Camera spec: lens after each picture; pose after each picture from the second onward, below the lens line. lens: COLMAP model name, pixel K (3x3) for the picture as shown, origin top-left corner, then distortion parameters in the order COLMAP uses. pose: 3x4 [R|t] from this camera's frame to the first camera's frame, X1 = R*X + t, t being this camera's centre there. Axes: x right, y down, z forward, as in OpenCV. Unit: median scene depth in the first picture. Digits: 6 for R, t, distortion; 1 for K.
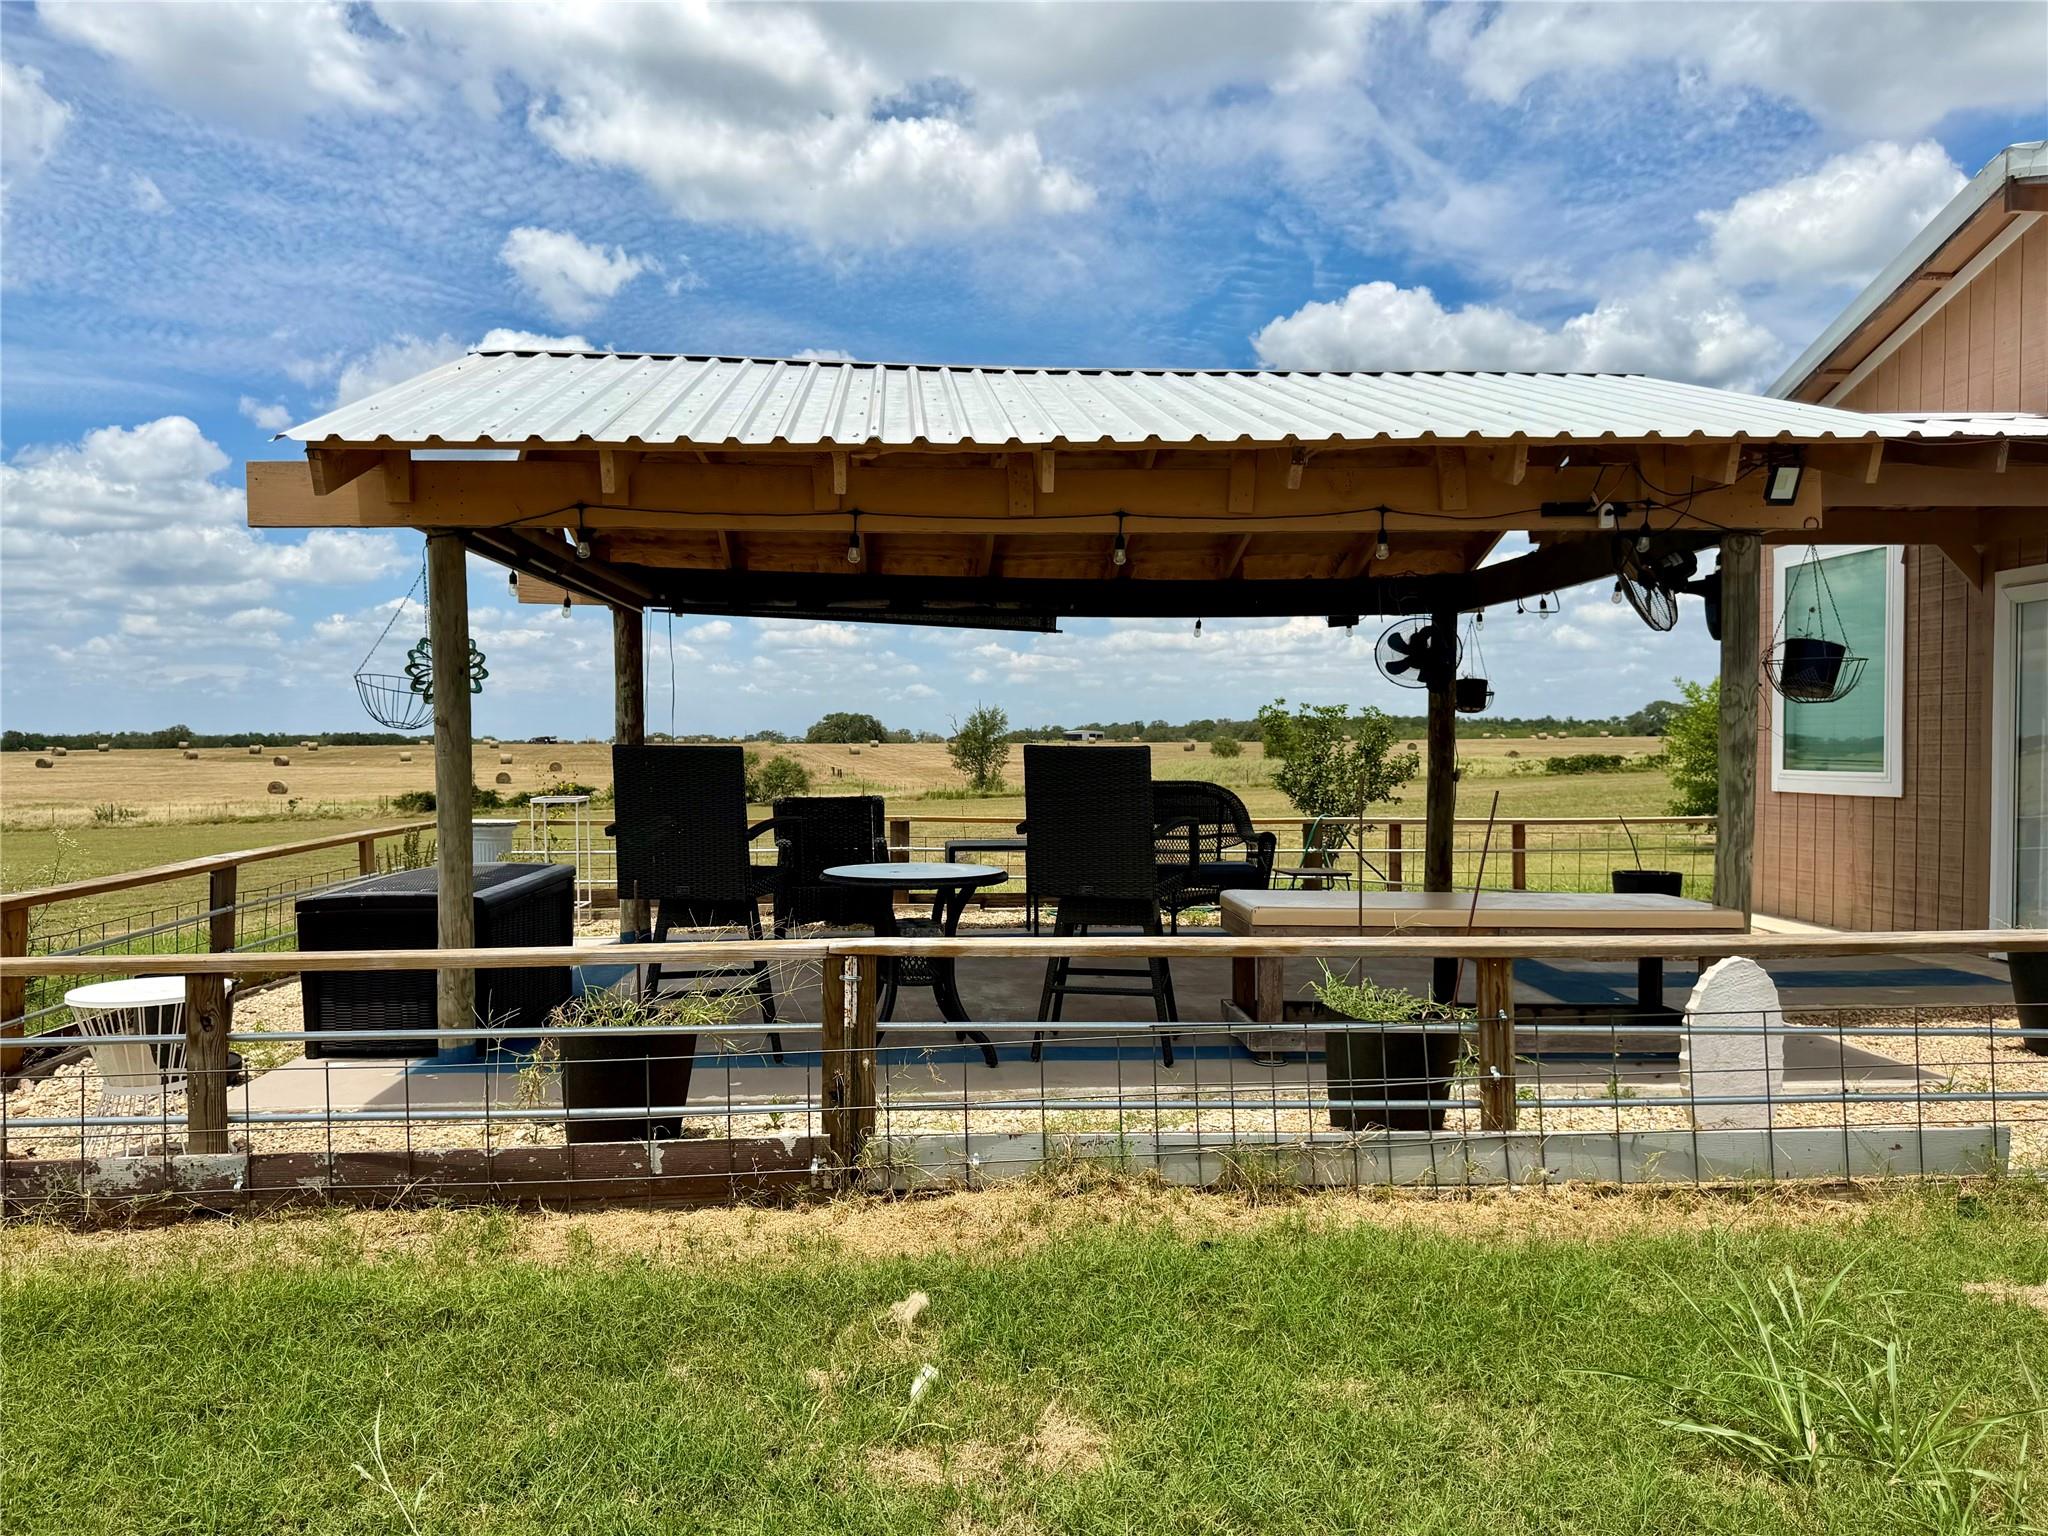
lens RADIAL K [[1462.9, 0, 1045.0], [0, 1462.9, 775.1], [0, 0, 1]] dist [0.011802, -0.023736]
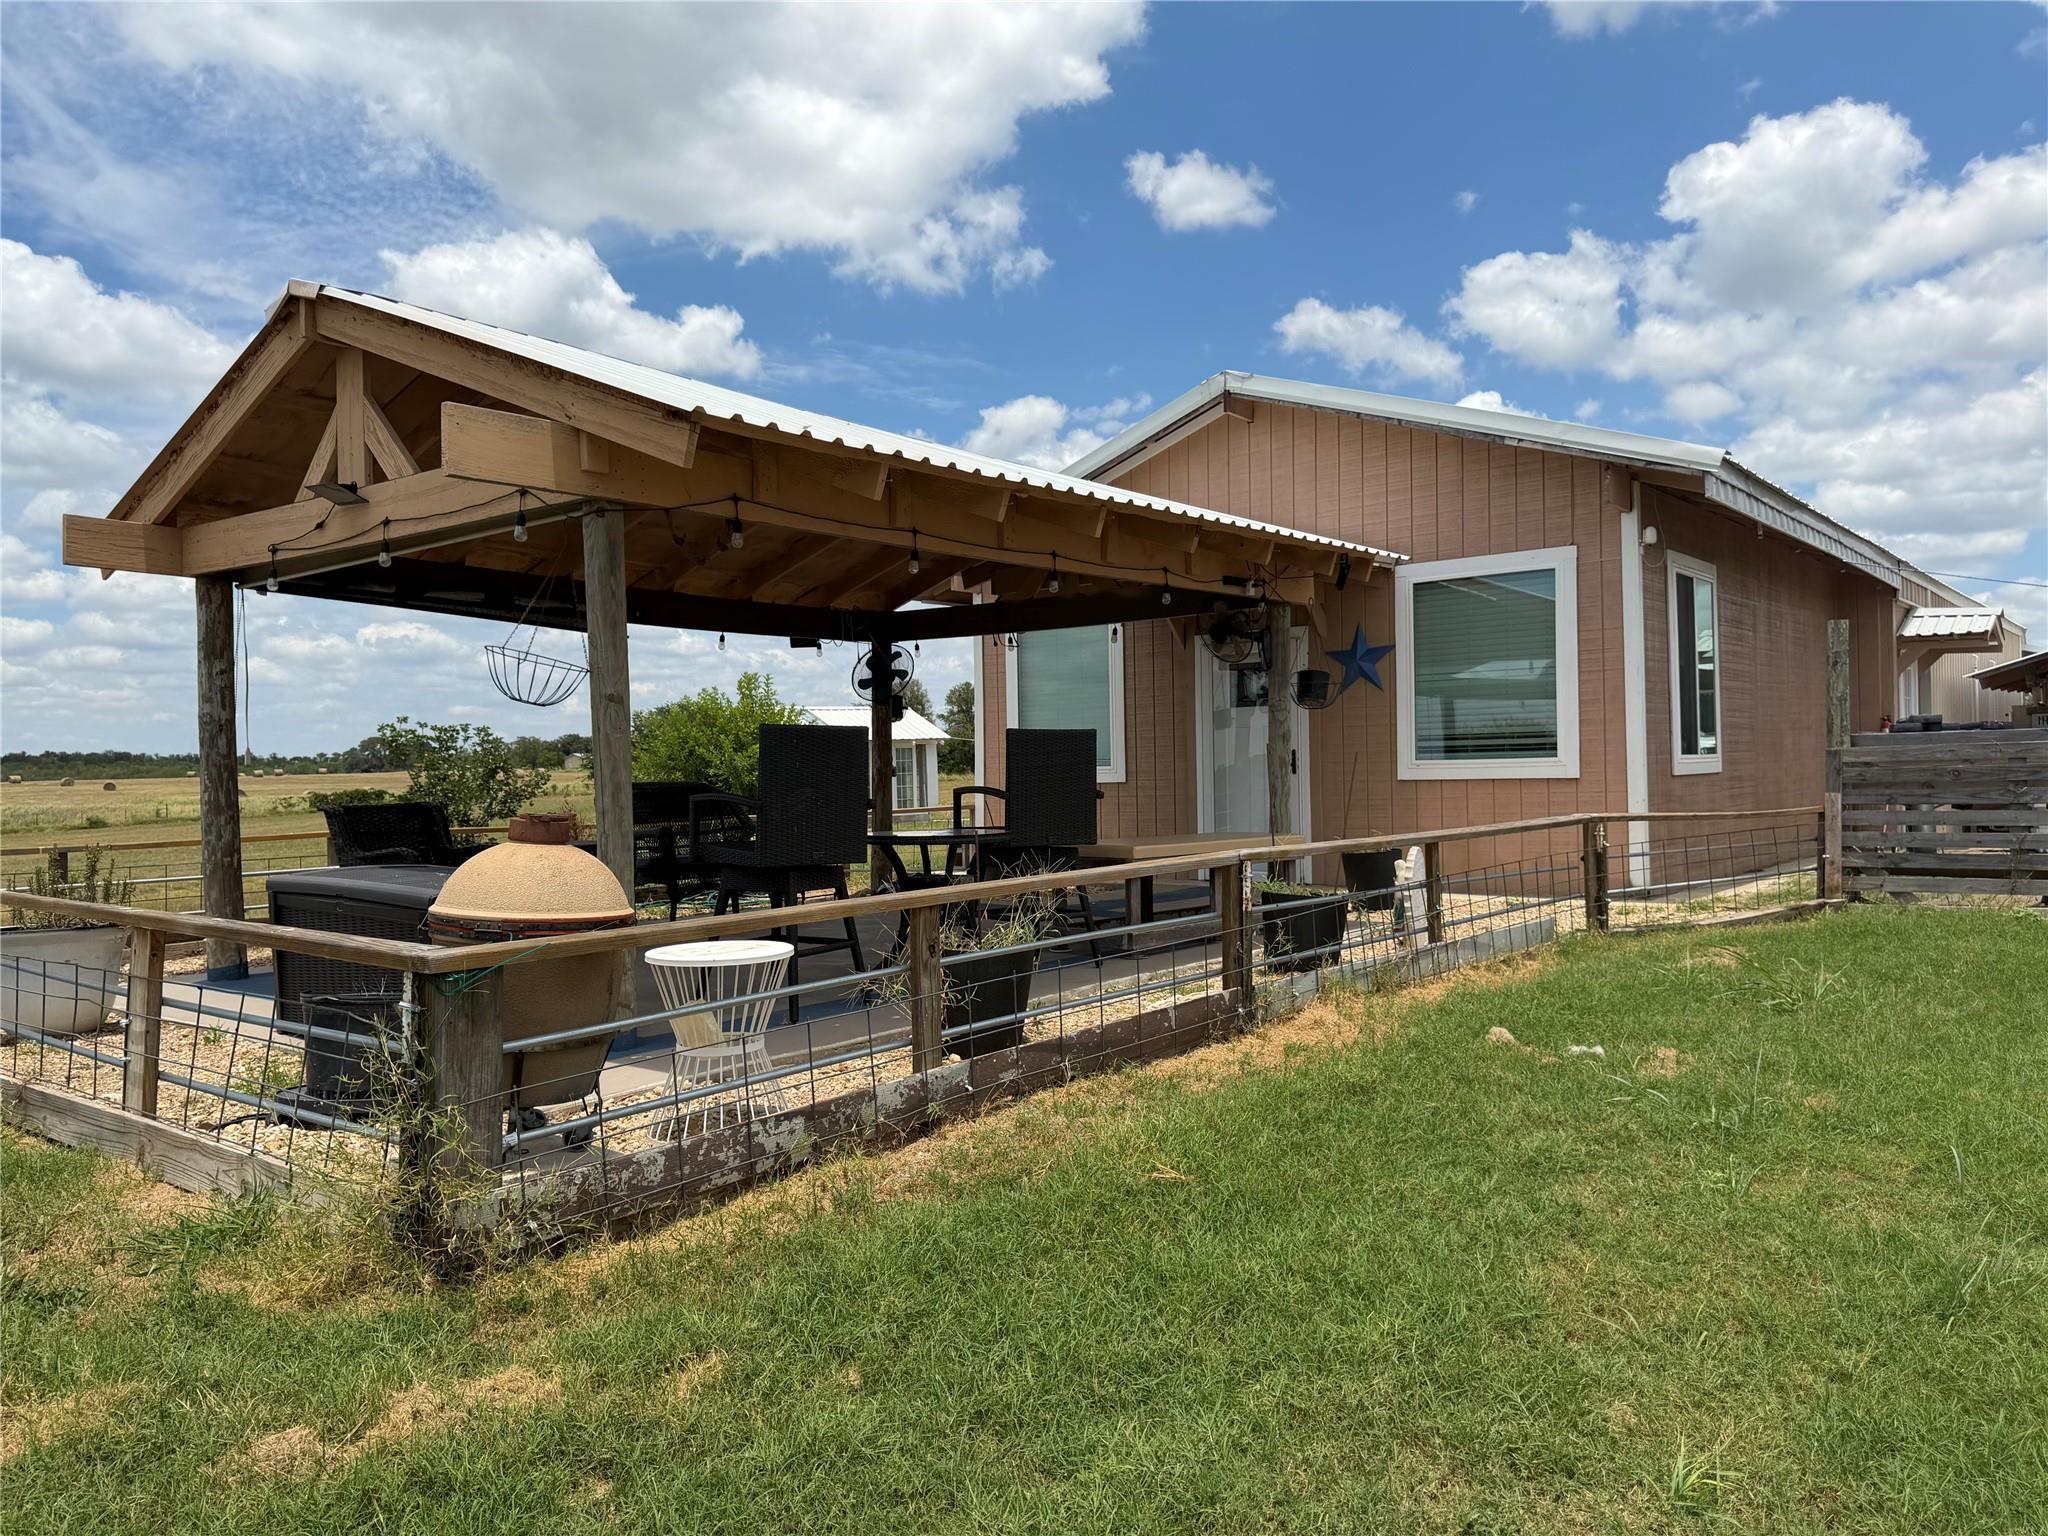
lens RADIAL K [[1462.9, 0, 1026.4], [0, 1462.9, 755.7], [0, 0, 1]] dist [0.011802, -0.023736]
pose [[0.675455, -0.000069, 0.737402, -0.580483], [0.028678, 0.999246, -0.026175, 0.023214], [-0.736844, 0.038827, 0.674947, 0.081897]]
